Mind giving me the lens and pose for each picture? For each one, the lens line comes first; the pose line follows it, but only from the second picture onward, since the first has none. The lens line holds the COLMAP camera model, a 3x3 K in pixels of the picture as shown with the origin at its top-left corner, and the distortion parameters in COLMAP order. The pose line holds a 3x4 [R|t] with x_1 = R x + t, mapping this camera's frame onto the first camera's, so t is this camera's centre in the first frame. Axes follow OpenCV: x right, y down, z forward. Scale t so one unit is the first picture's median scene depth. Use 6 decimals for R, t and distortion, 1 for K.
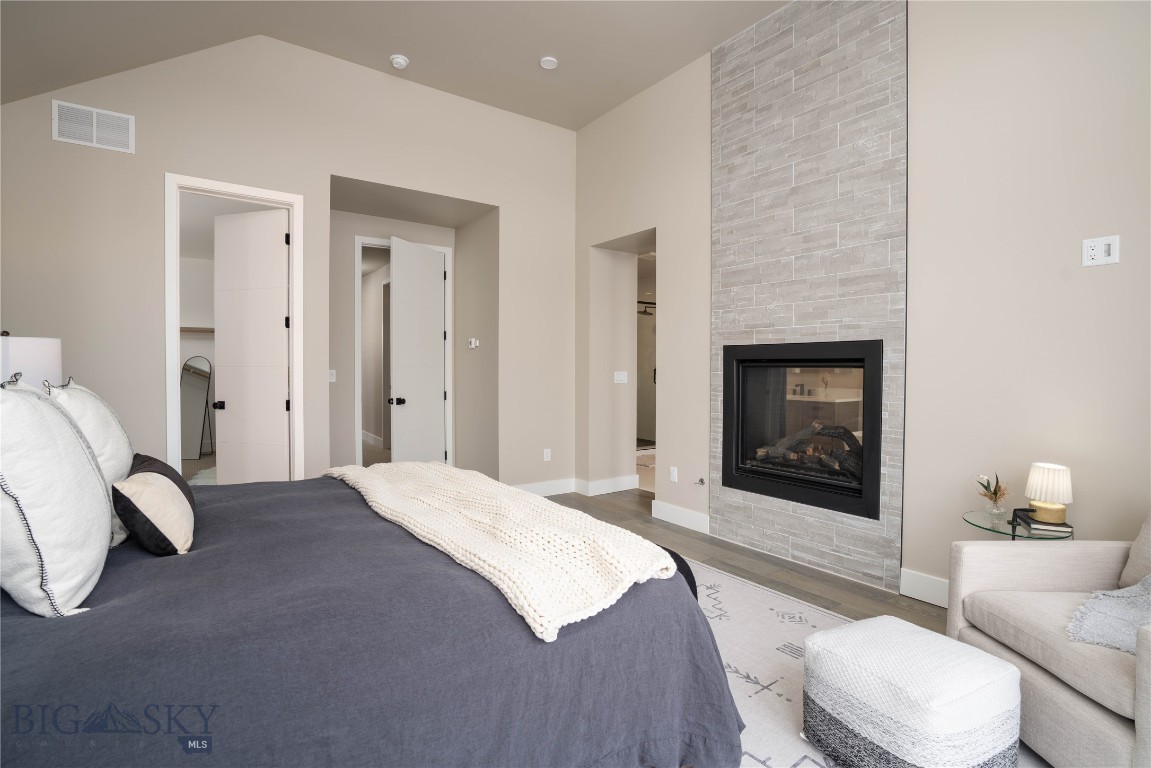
lens RADIAL K [[537.0, 0, 572.7], [0, 537.0, 379.4], [0, 0, 1]] dist [0.001179, 0.000248]
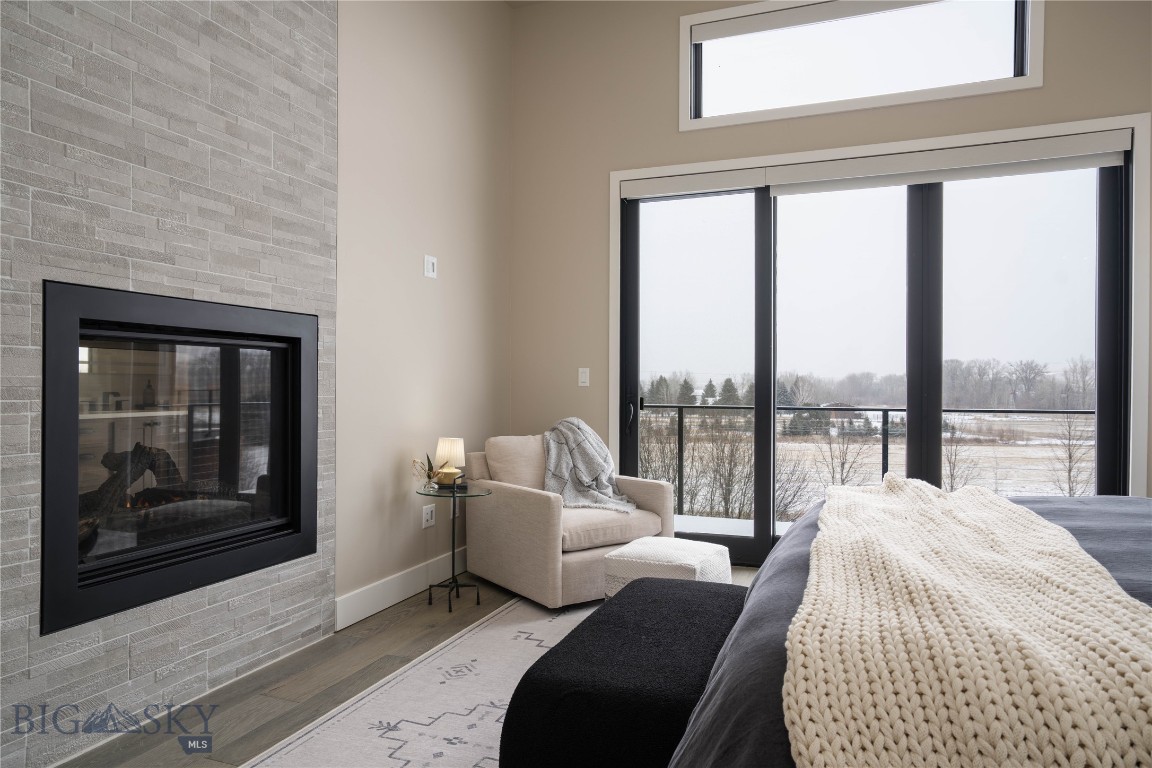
lens RADIAL K [[739.4, 0, 574.9], [0, 739.4, 388.4], [0, 0, 1]] dist [-0.003040, 0.002095]
pose [[-0.542452, -0.009532, 0.840032, -0.463909], [0.011673, 0.999754, 0.018883, 0.013322], [-0.840005, 0.020049, -0.542207, 1.153460]]
